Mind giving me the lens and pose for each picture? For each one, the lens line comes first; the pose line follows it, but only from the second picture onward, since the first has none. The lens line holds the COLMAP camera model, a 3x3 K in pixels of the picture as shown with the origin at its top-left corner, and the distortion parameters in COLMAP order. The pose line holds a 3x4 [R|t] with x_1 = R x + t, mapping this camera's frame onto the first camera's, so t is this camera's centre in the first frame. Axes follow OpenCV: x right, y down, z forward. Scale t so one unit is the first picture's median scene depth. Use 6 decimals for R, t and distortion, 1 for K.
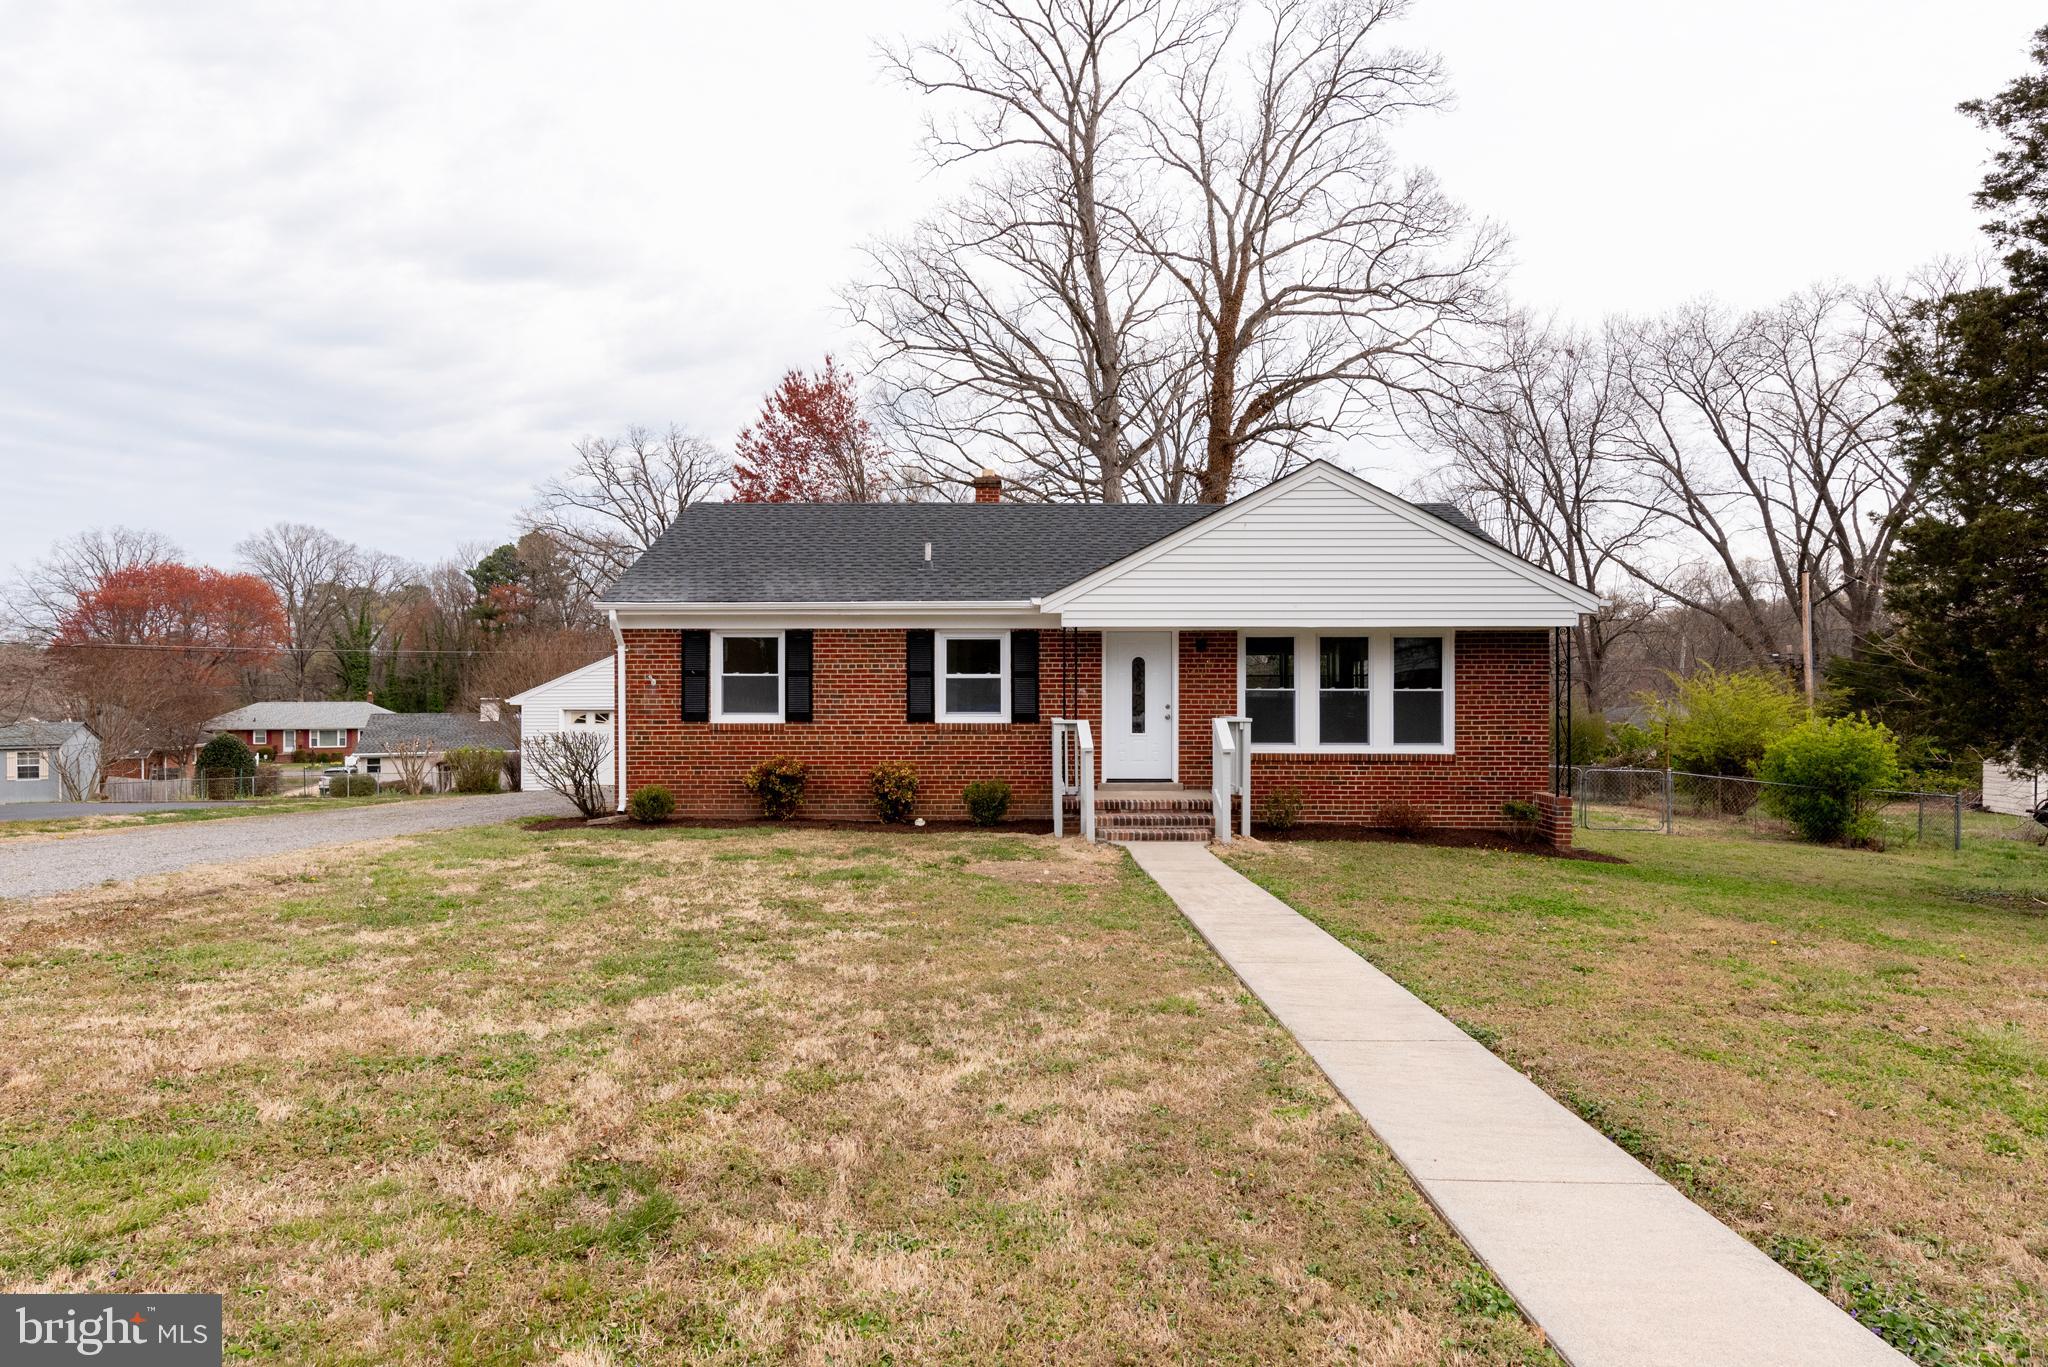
lens RADIAL K [[1095.5, 0, 1024.0], [0, 1095.5, 683.5], [0, 0, 1]] dist [0.000971, 0.000195]
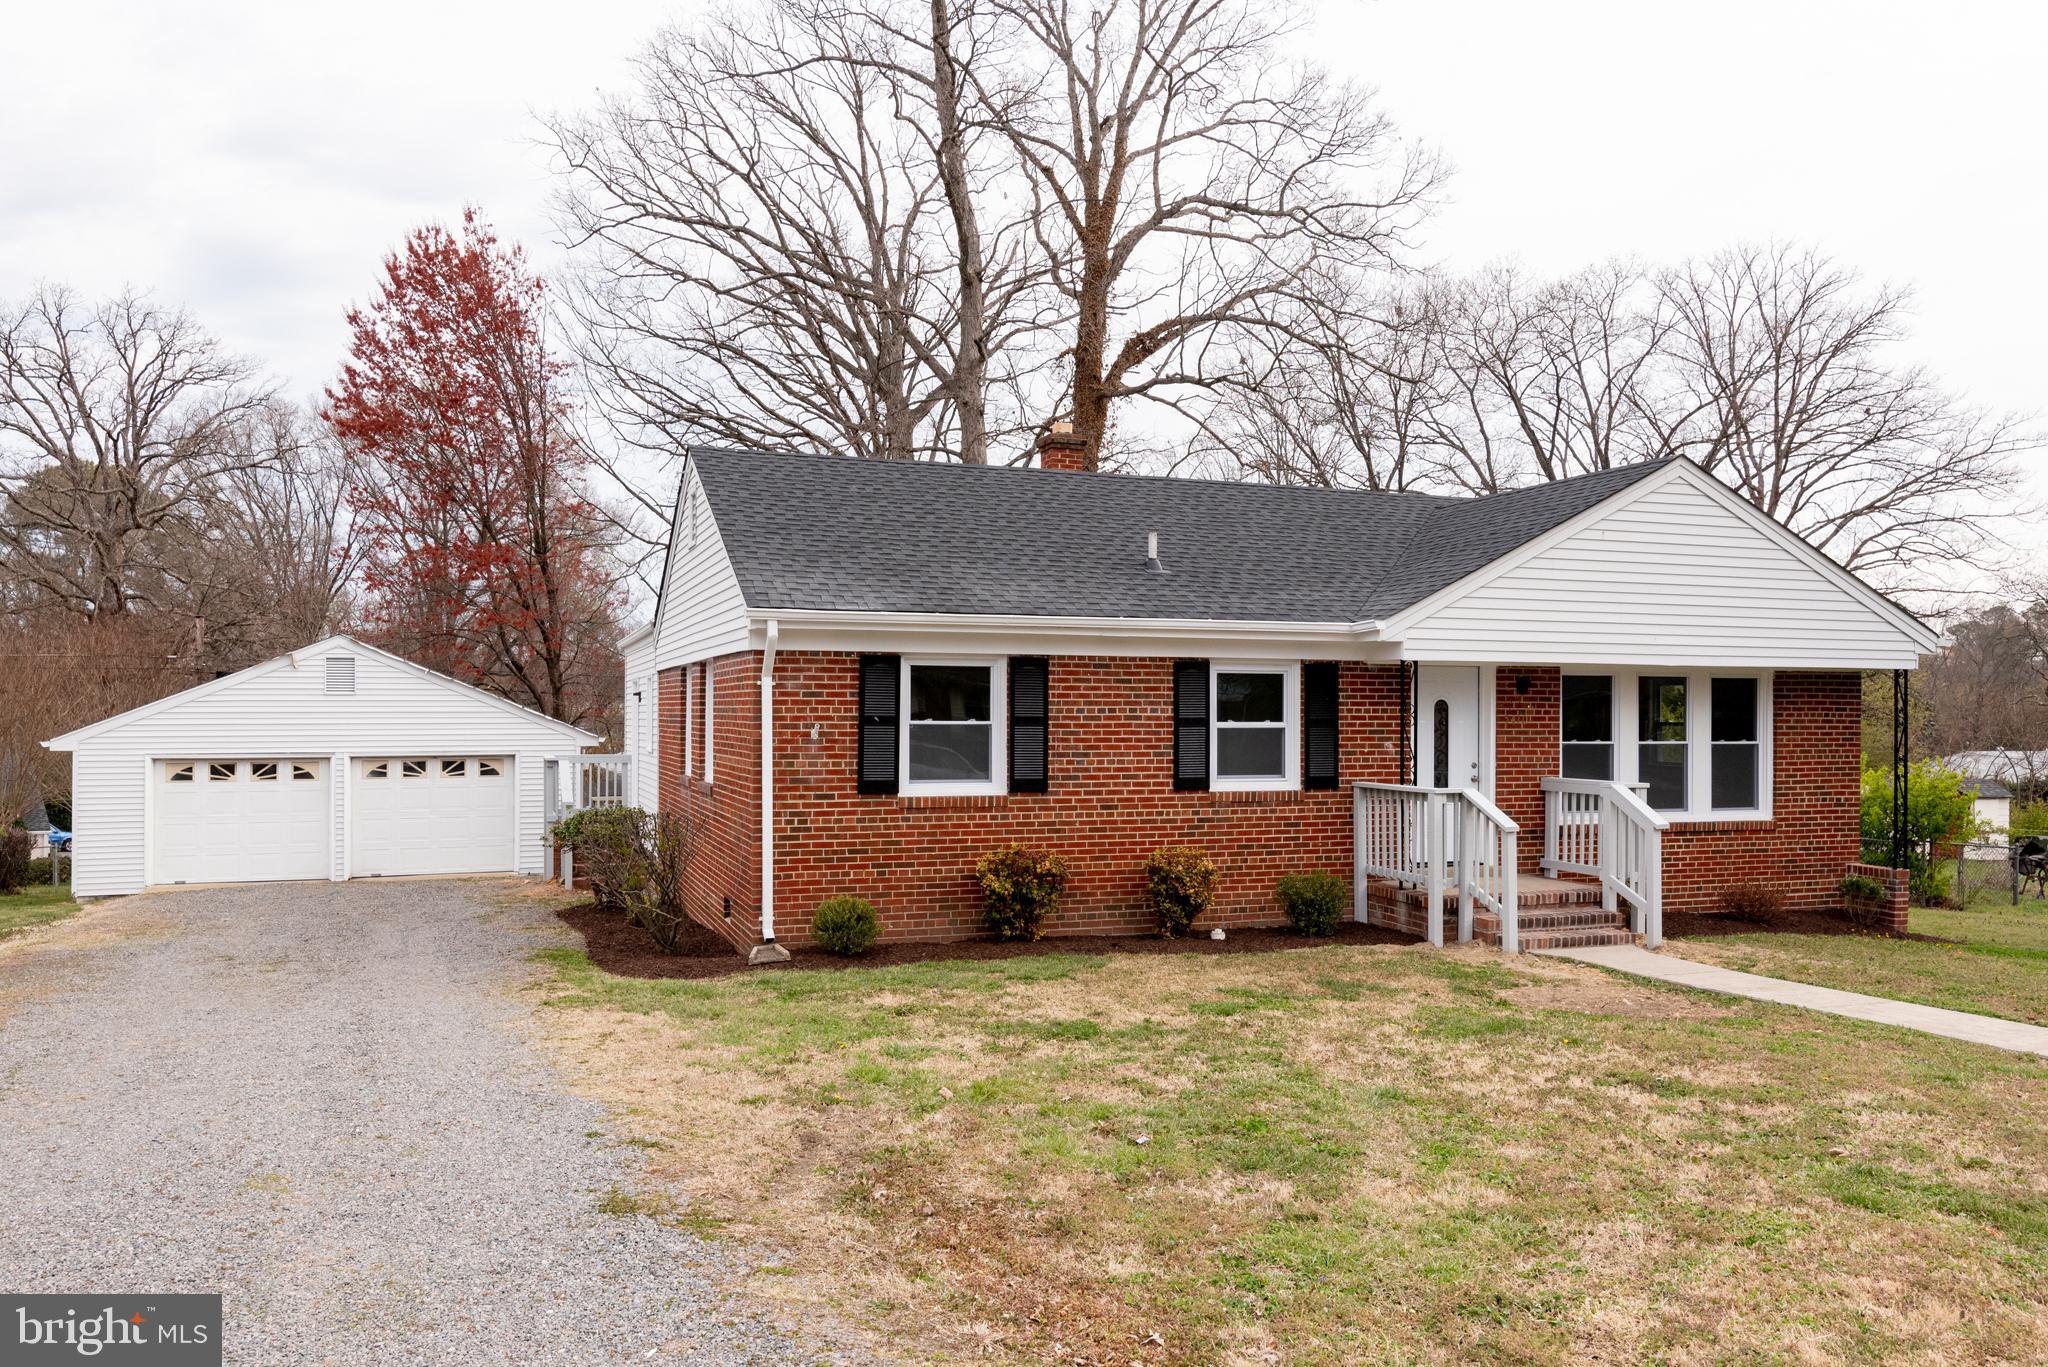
lens RADIAL K [[1501.0, 0, 1020.8], [0, 1501.0, 707.3], [0, 0, 1]] dist [0.000498, -0.002653]
pose [[0.939484, 0.005142, 0.342554, -0.522650], [-0.006629, 0.999973, 0.003172, -0.020415], [-0.342528, -0.005251, 0.939493, 0.133736]]
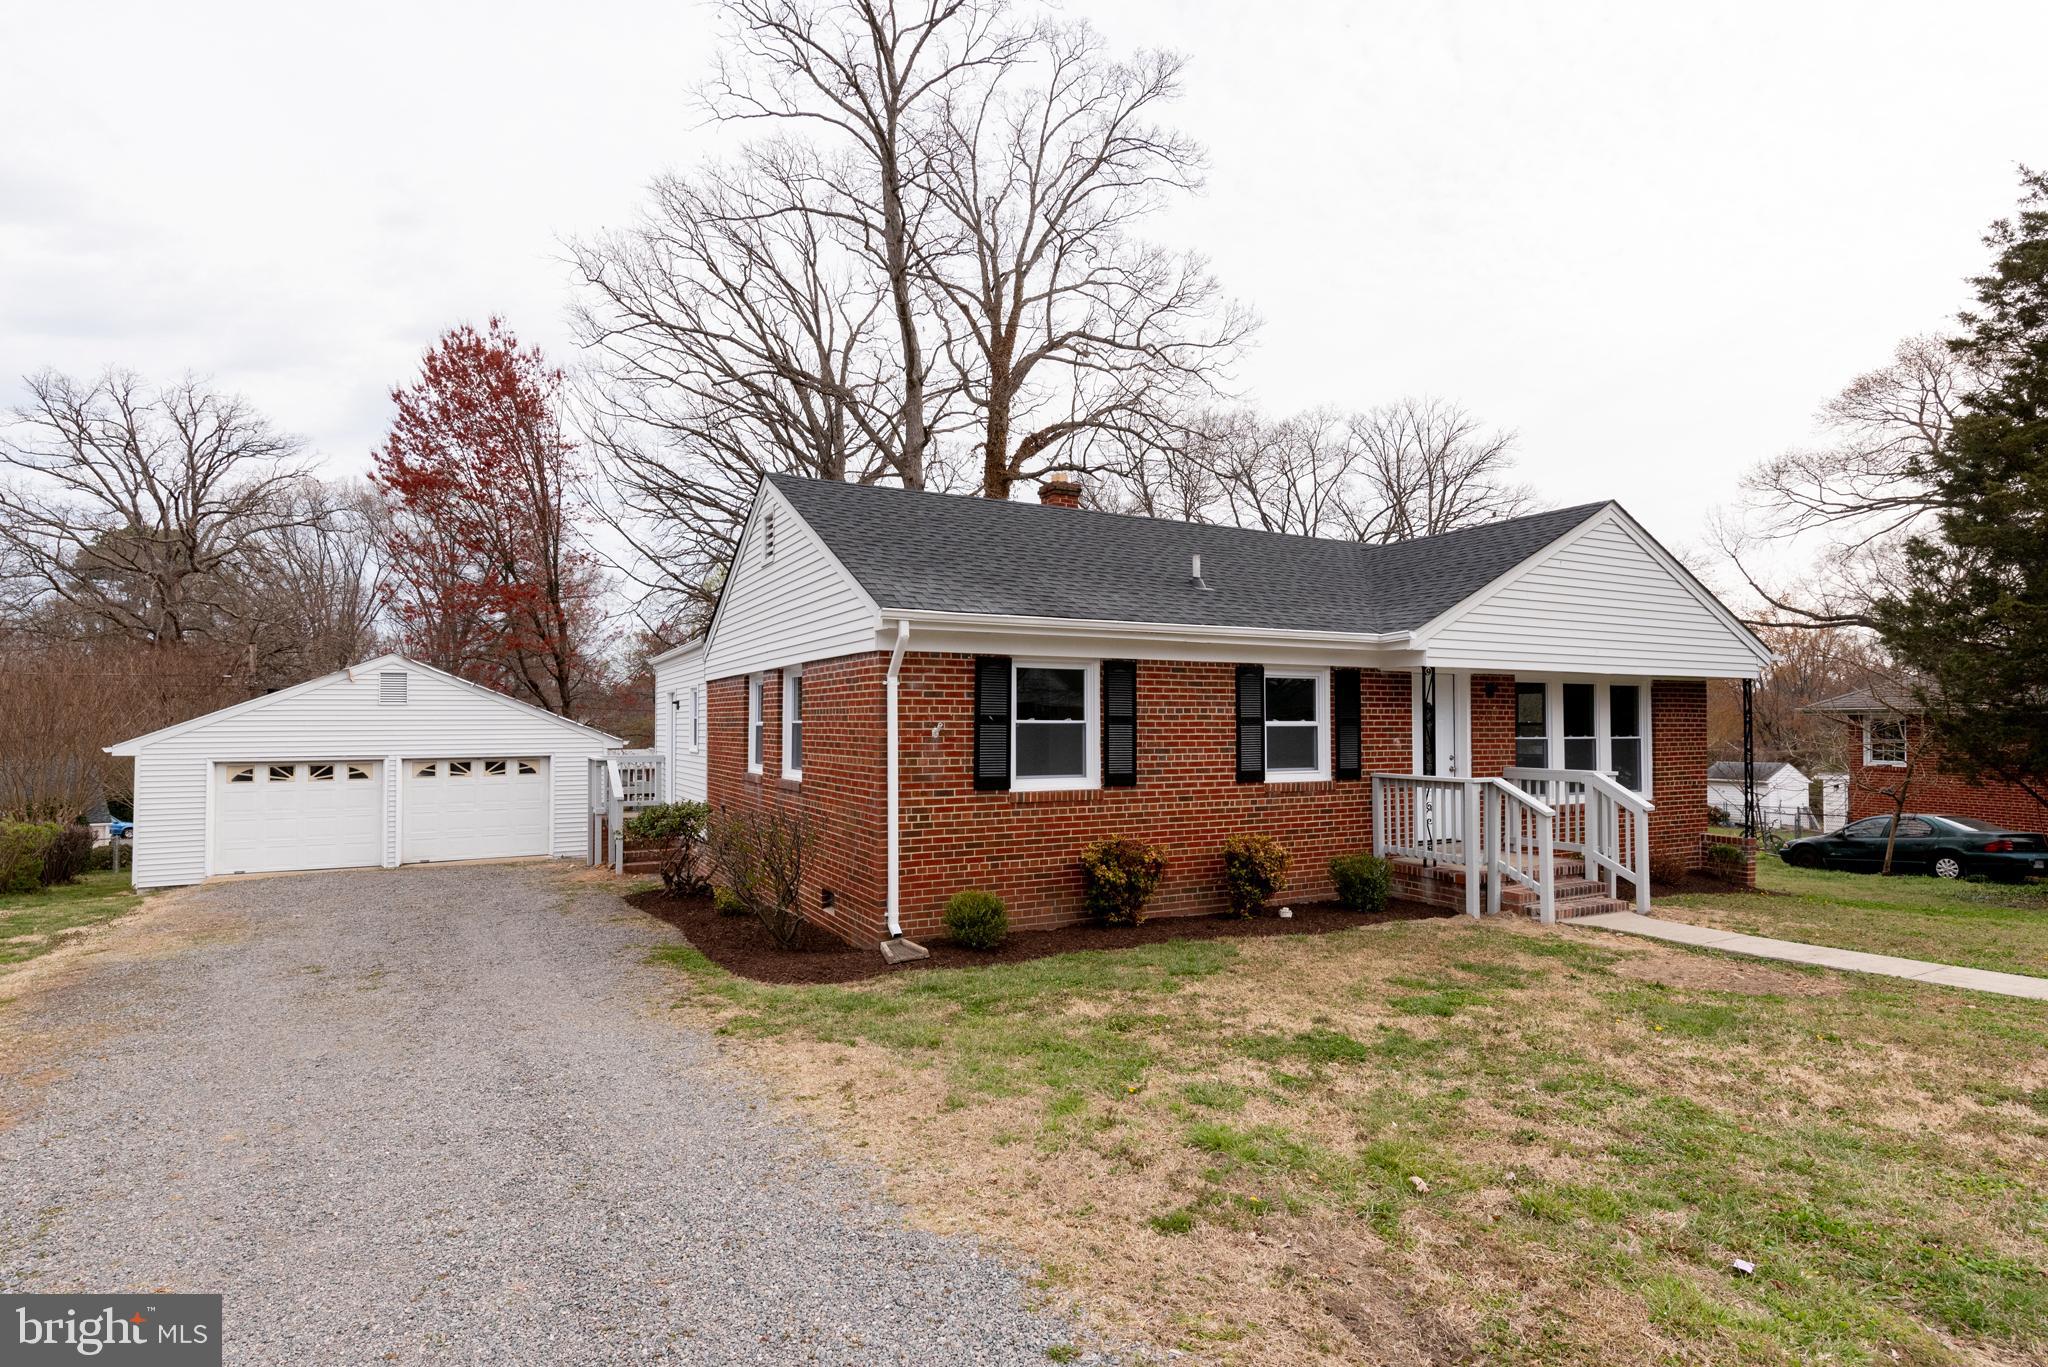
lens RADIAL K [[1042.1, 0, 1018.9], [0, 1042.1, 695.4], [0, 0, 1]] dist [0.000472, -0.000169]
pose [[0.881854, 0.013013, 0.471342, -0.587576], [-0.003510, 0.999773, -0.021035, -0.010754], [-0.471509, 0.016896, 0.881700, 0.417423]]
